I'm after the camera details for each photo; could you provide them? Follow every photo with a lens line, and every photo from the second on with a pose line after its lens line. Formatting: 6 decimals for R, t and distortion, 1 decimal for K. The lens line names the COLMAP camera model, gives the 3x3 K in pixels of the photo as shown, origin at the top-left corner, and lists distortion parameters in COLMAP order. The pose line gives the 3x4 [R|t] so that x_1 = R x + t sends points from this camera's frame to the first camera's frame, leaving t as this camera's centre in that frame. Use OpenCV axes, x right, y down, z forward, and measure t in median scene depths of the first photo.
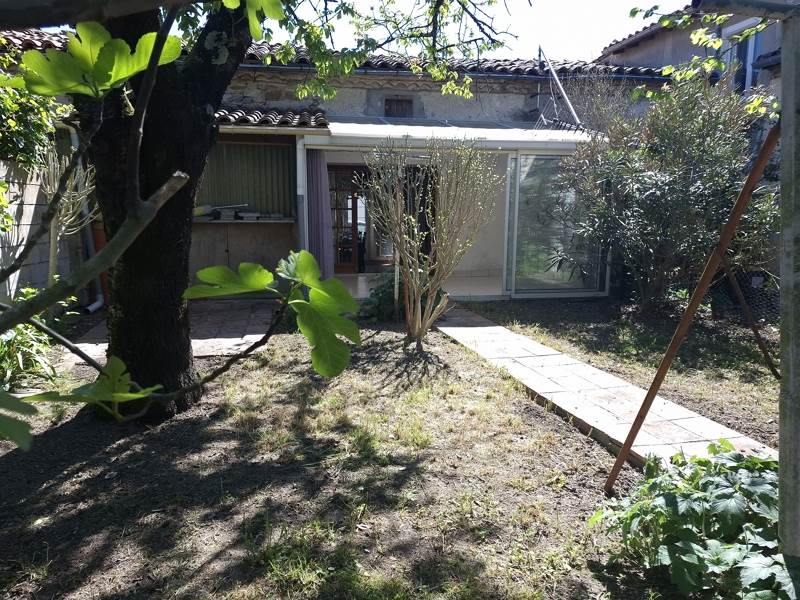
lens RADIAL K [[573.6, 0, 400.0], [0, 573.6, 300.0], [0, 0, 1]] dist [0.106390, -0.174955]
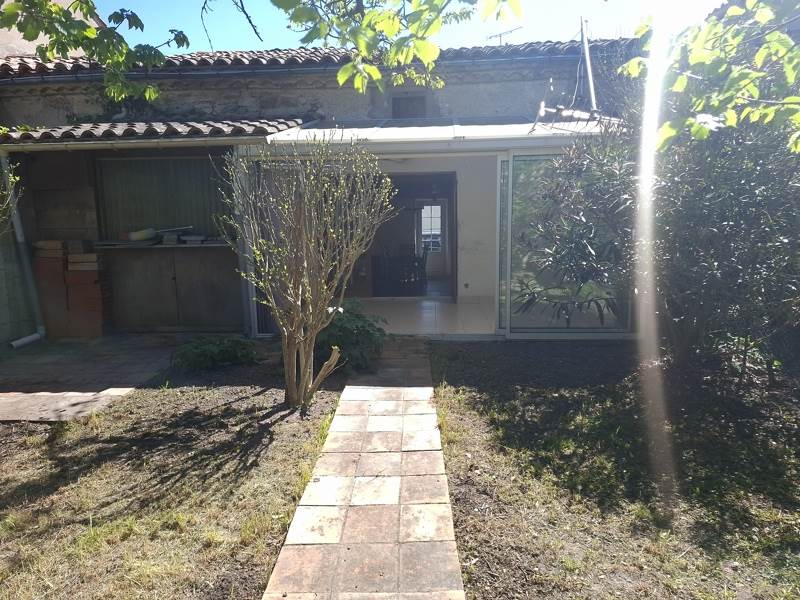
lens RADIAL K [[573.6, 0, 400.0], [0, 573.6, 300.0], [0, 0, 1]] dist [0.106390, -0.174955]
pose [[0.968920, 0.013323, -0.247014, 0.370025], [-0.015464, 0.999858, -0.006728, -0.072370], [0.246889, 0.010339, 0.968989, 0.307026]]
